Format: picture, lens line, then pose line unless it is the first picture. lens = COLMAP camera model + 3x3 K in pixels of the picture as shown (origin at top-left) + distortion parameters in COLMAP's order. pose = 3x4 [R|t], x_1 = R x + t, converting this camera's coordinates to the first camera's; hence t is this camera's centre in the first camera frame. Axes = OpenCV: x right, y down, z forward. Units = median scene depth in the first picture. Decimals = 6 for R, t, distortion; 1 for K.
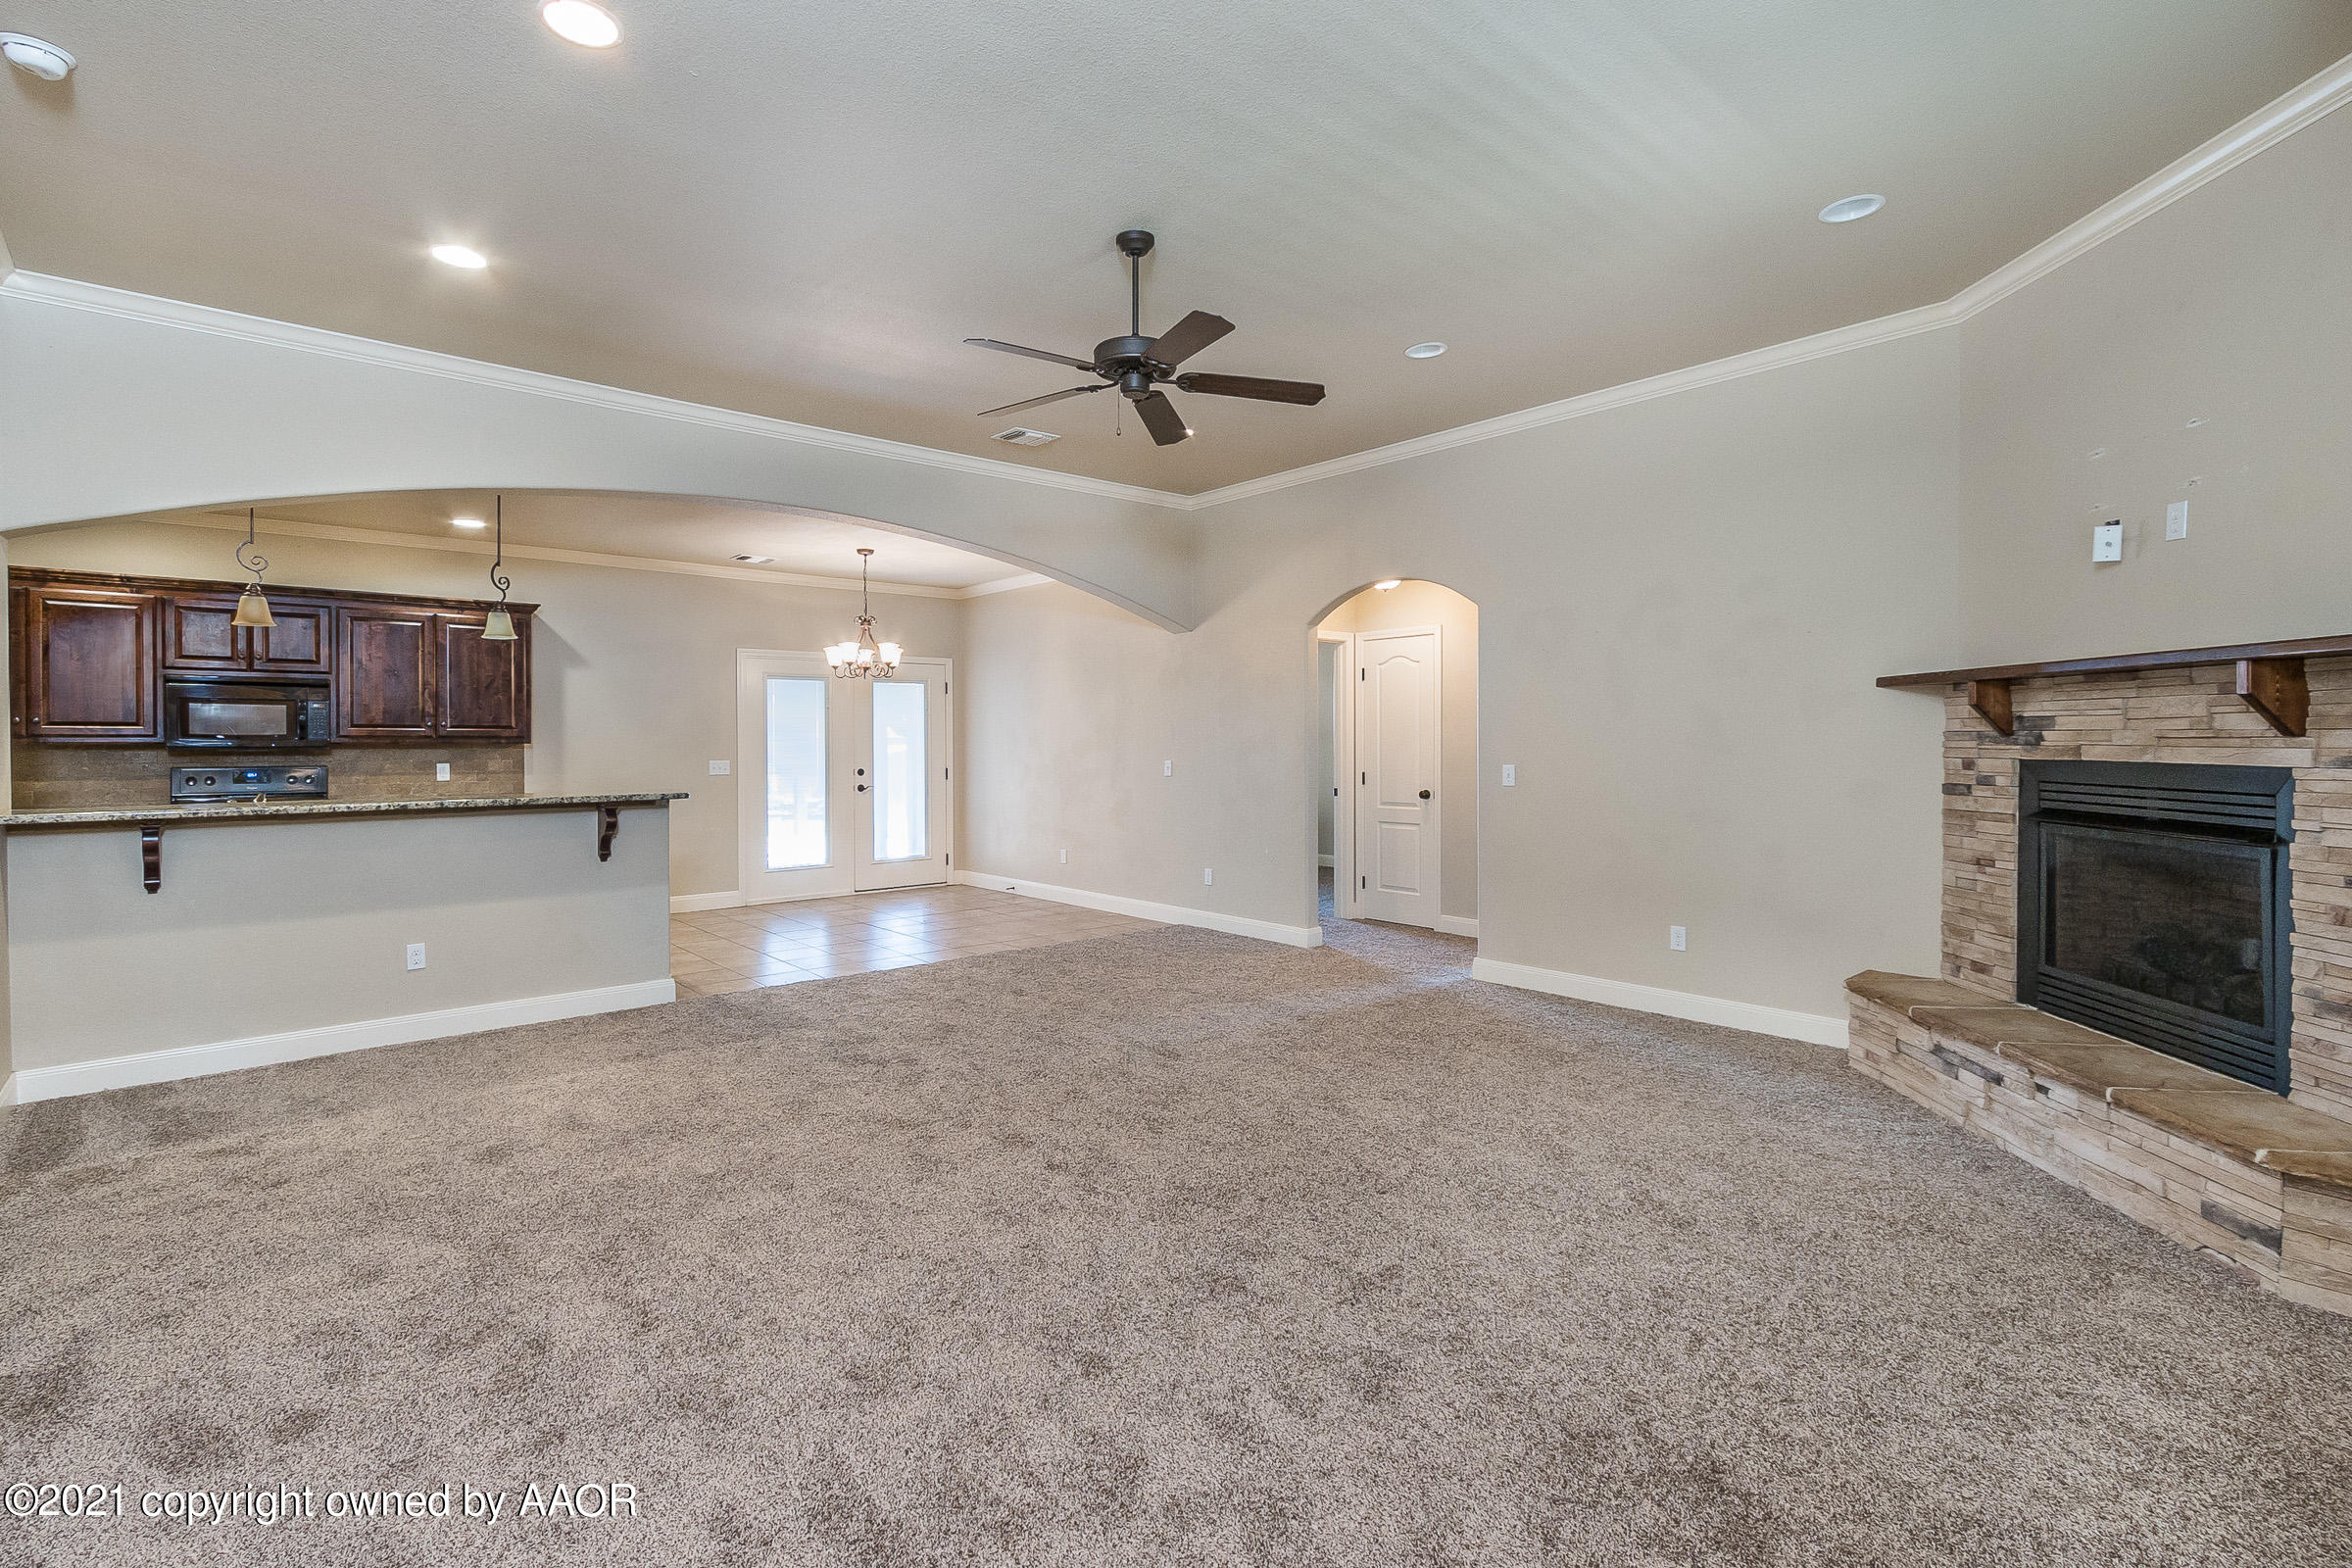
lens RADIAL K [[1178.3, 0, 1161.8], [0, 1178.3, 749.4], [0, 0, 1]] dist [-0.000230, -0.000369]
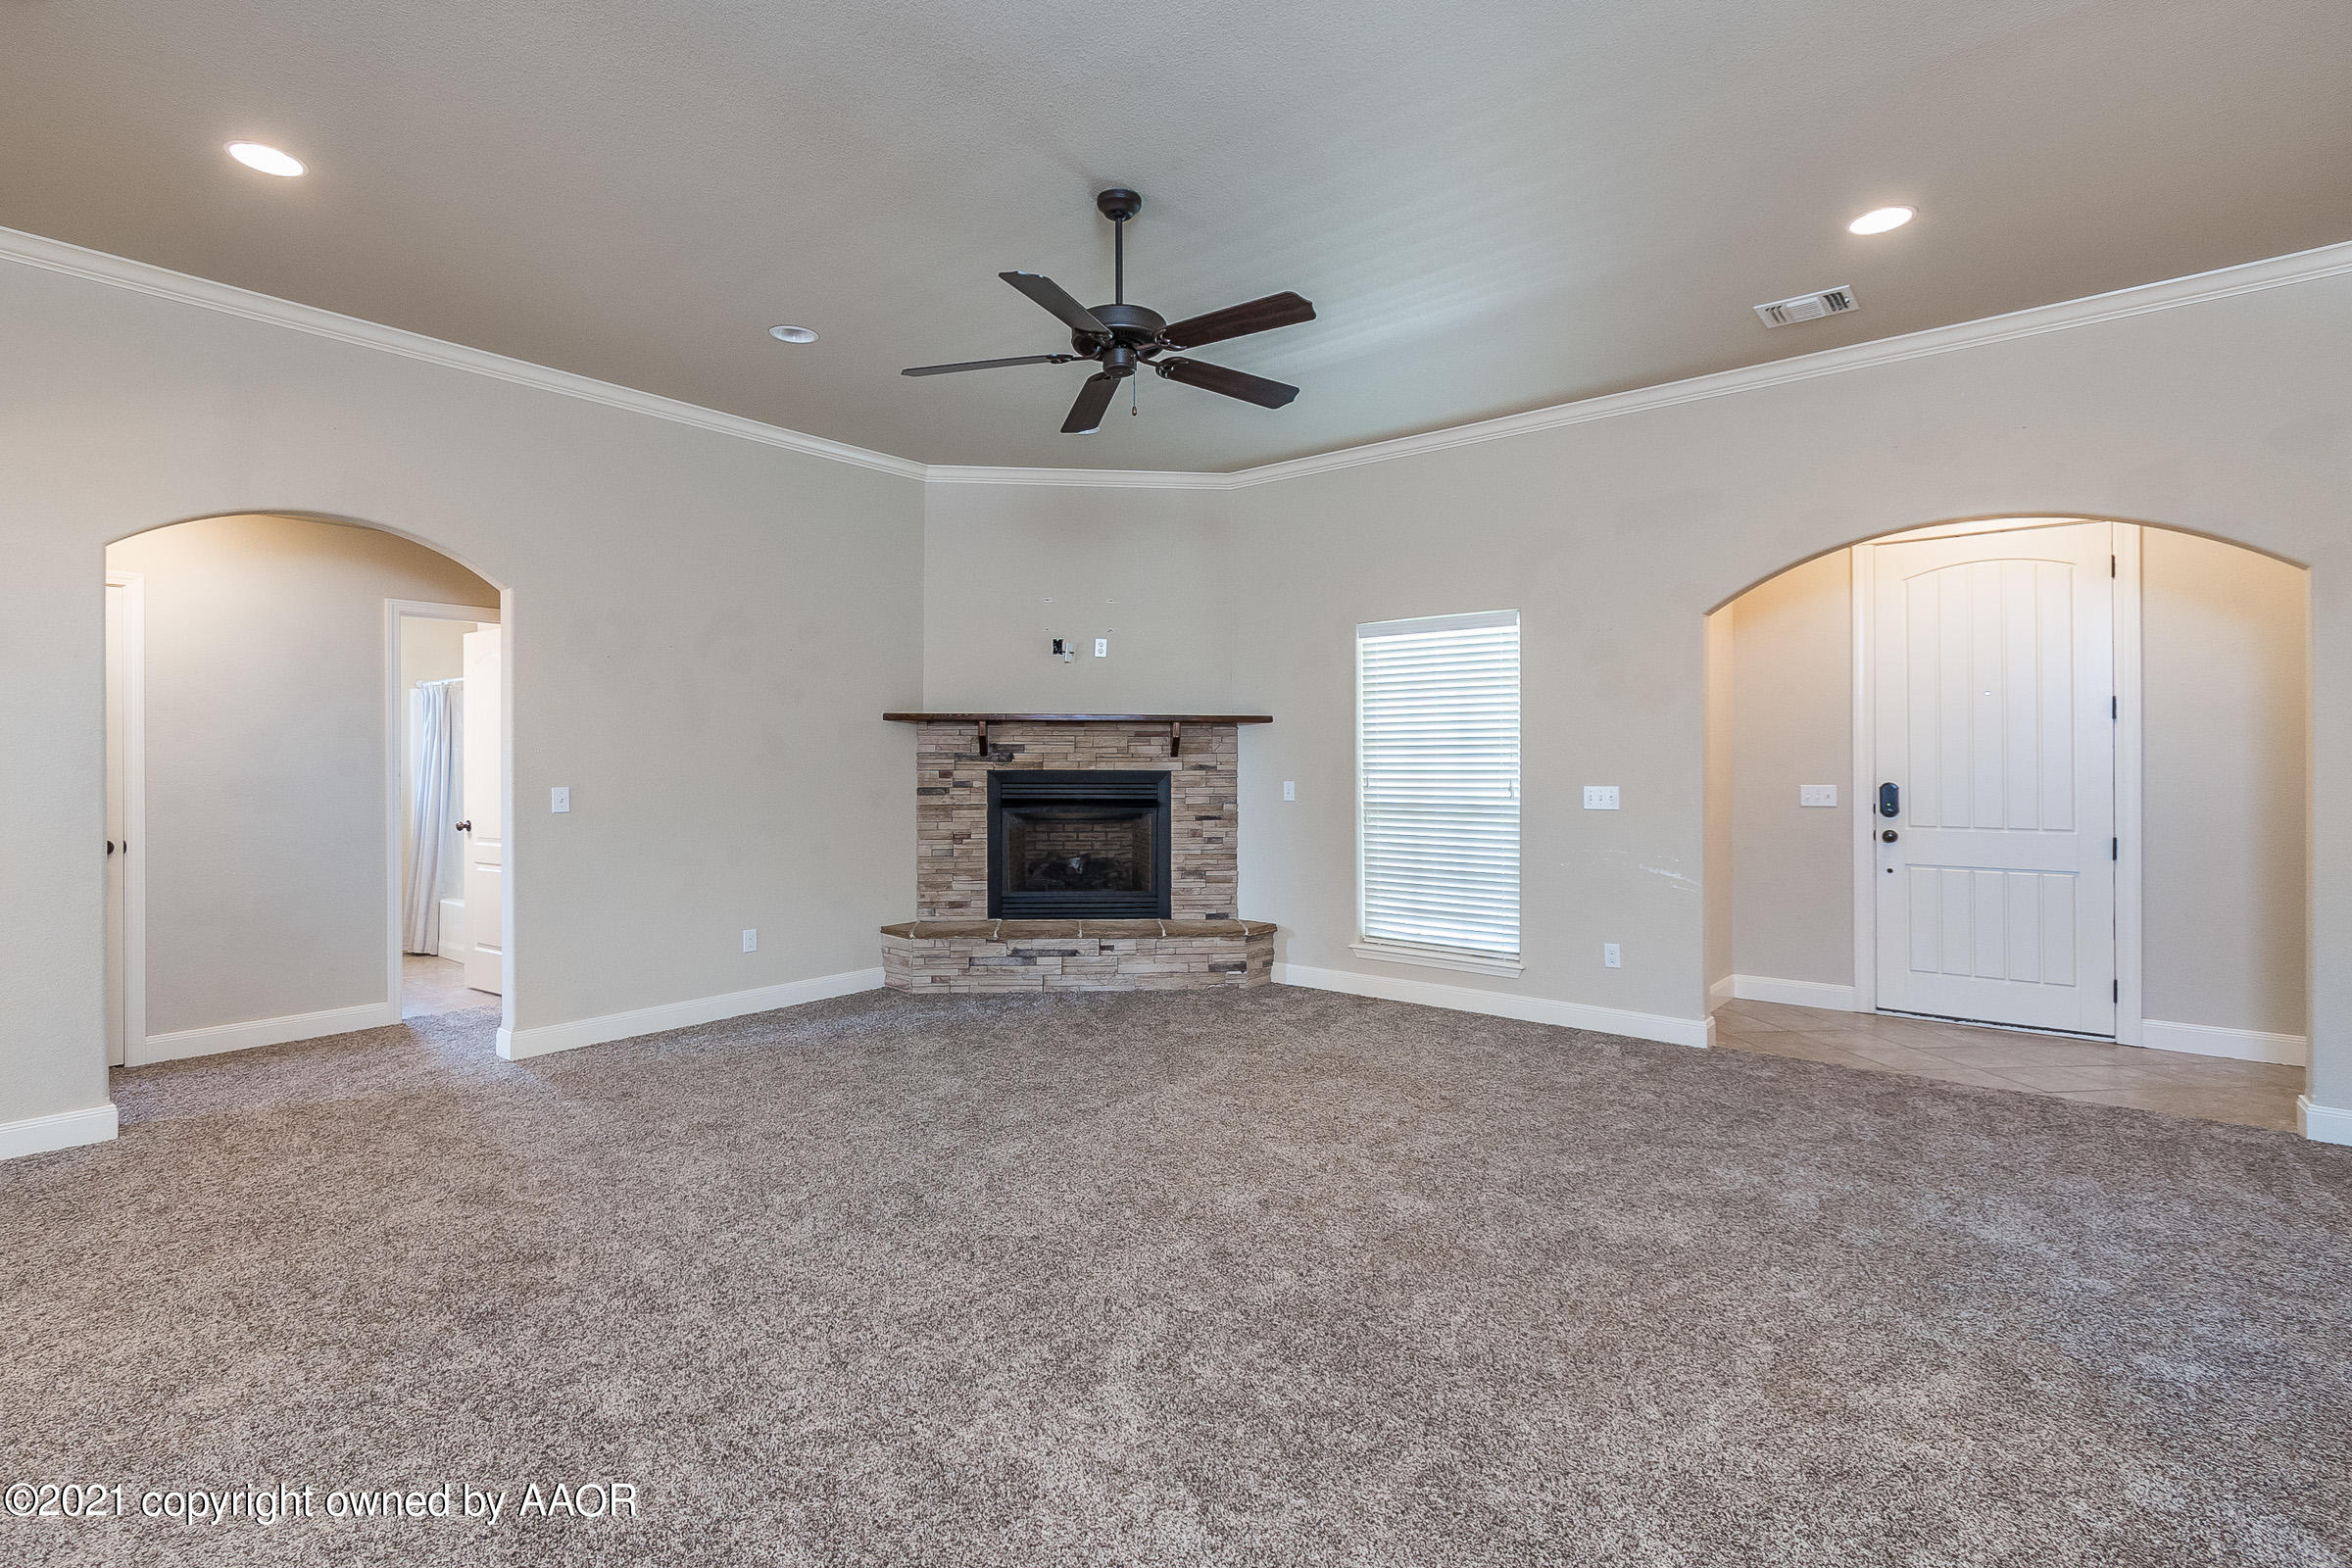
lens RADIAL K [[1073.6, 0, 1168.1], [0, 1073.6, 752.1], [0, 0, 1]] dist [0.000186, -0.000455]
pose [[-0.179360, 0.010565, 0.983727, -0.791592], [0.009053, 0.999918, -0.009088, -0.001053], [-0.983742, 0.007276, -0.179440, 1.029640]]
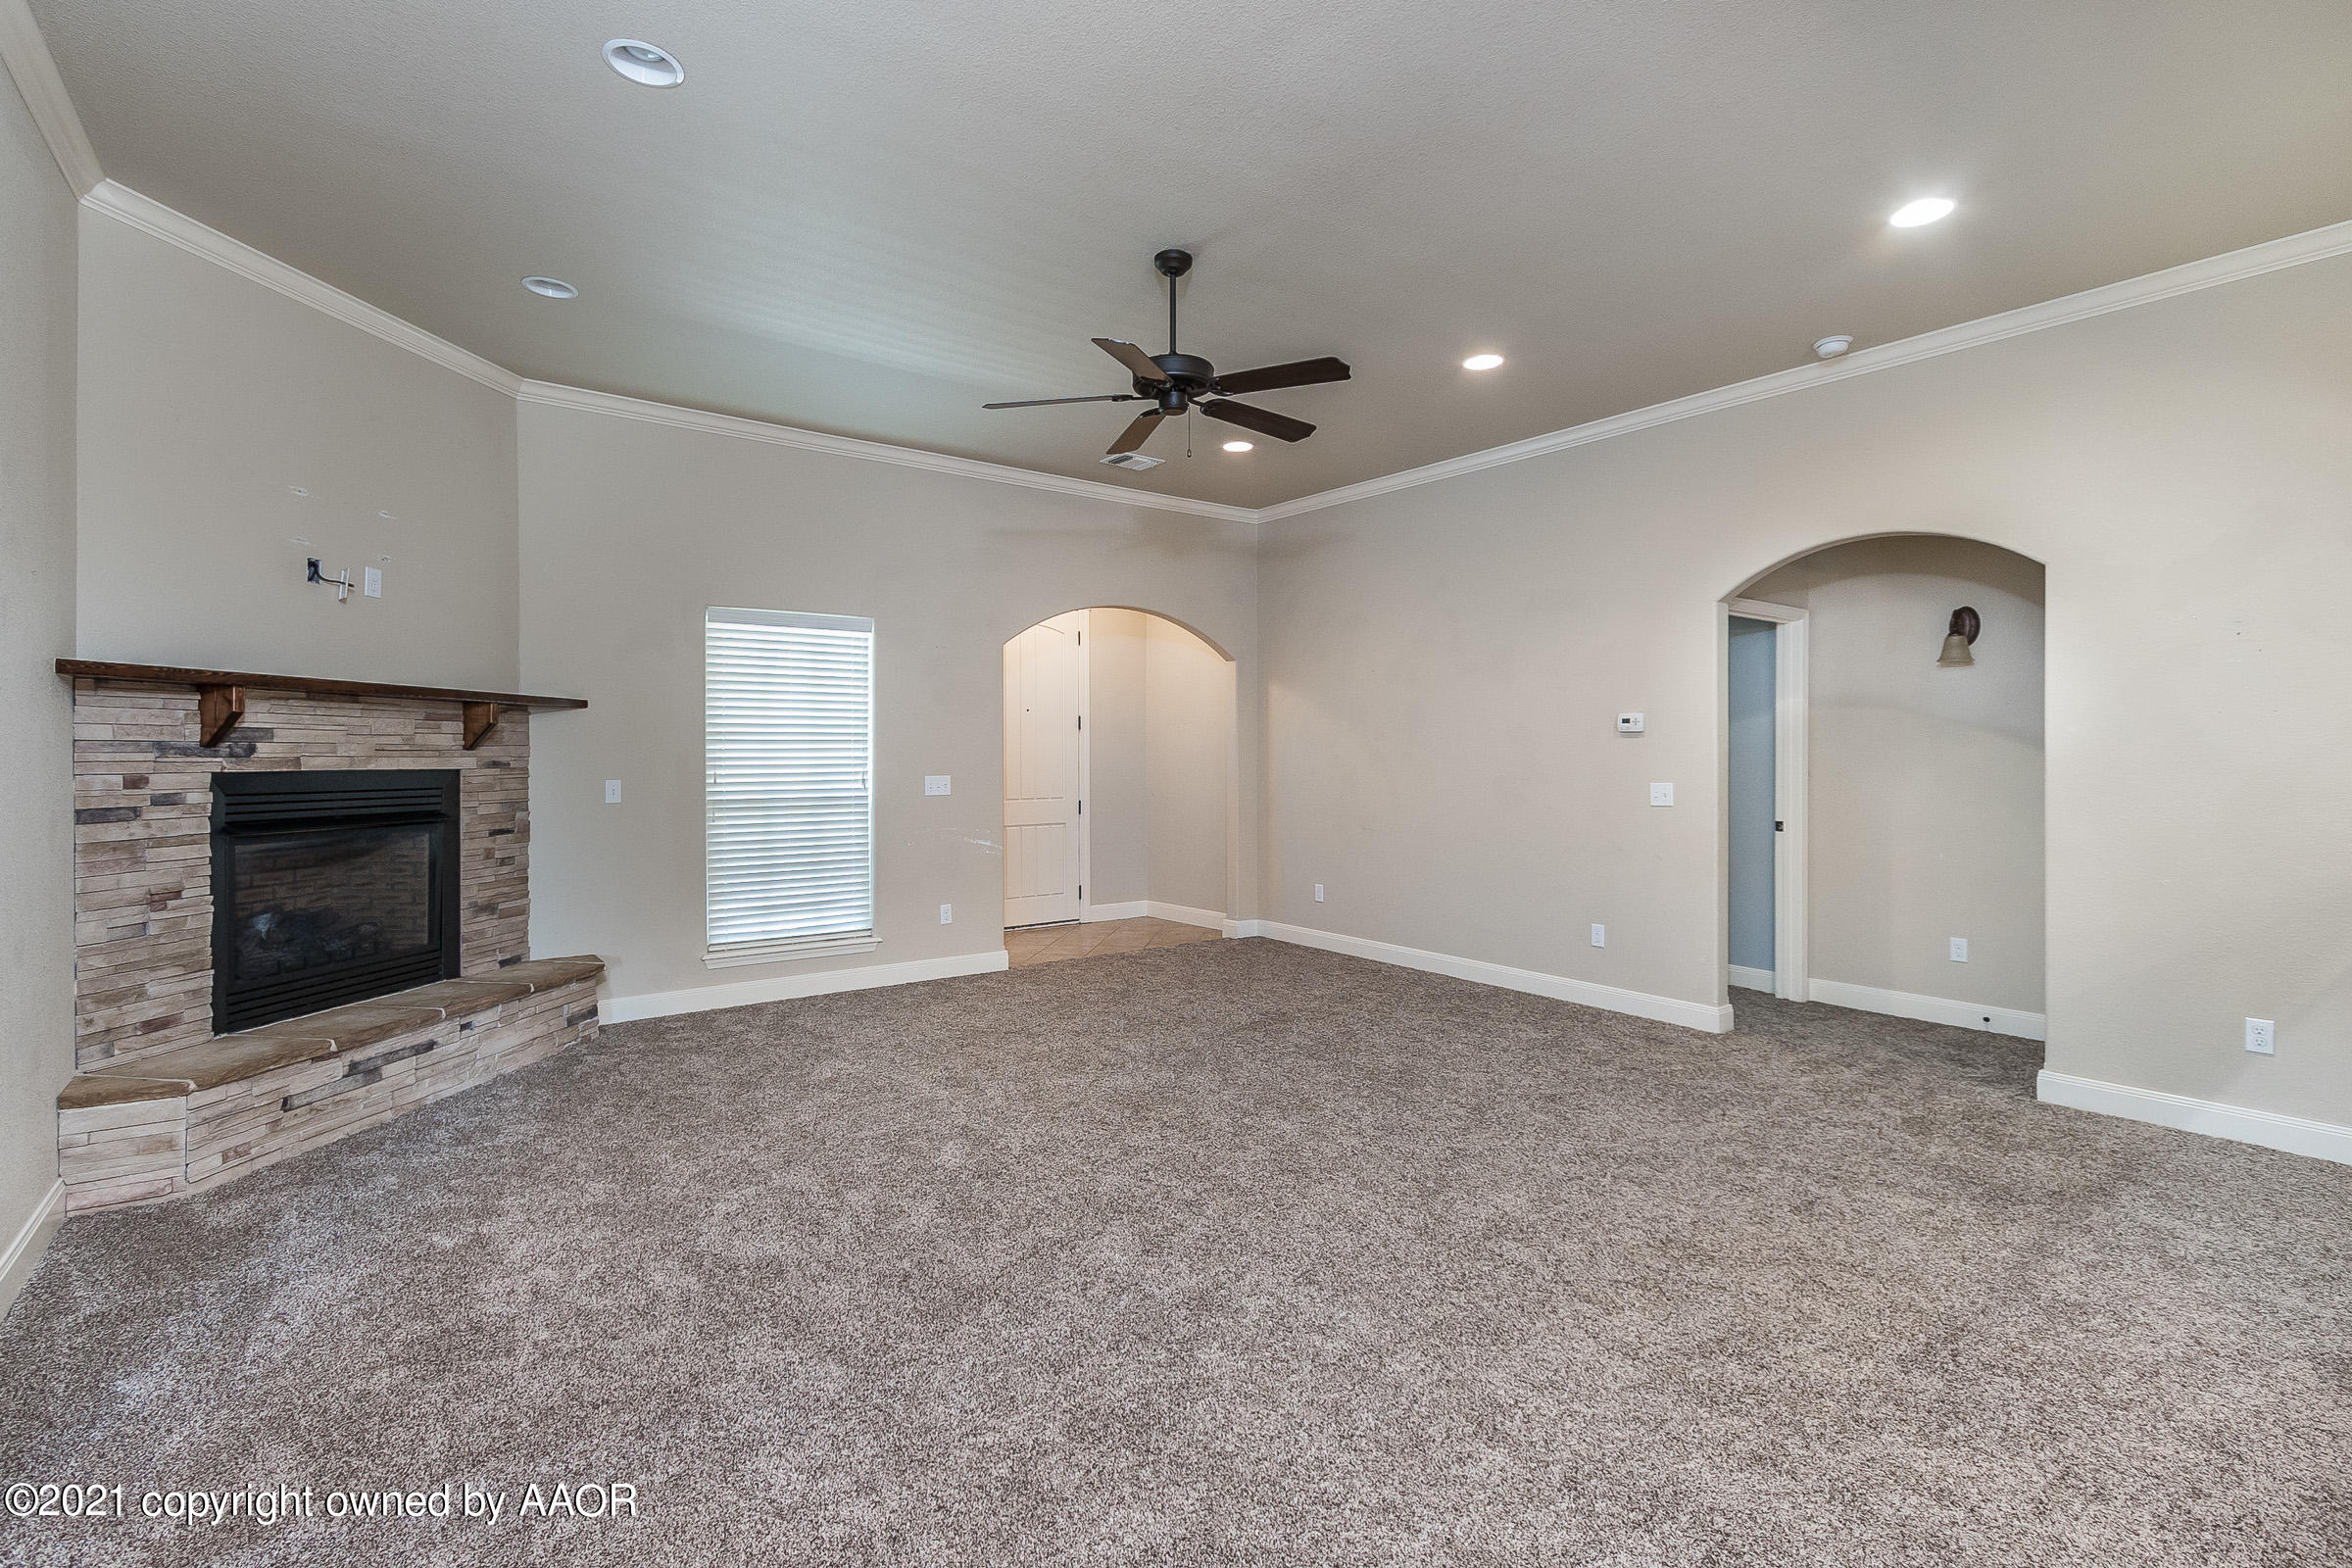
lens RADIAL K [[1073.6, 0, 1168.1], [0, 1073.6, 752.1], [0, 0, 1]] dist [0.000186, -0.000455]
pose [[-0.997624, 0.001434, 0.068876, -0.075989], [0.001941, 0.999972, 0.007291, -0.012477], [-0.068863, 0.007408, -0.997599, 1.796089]]
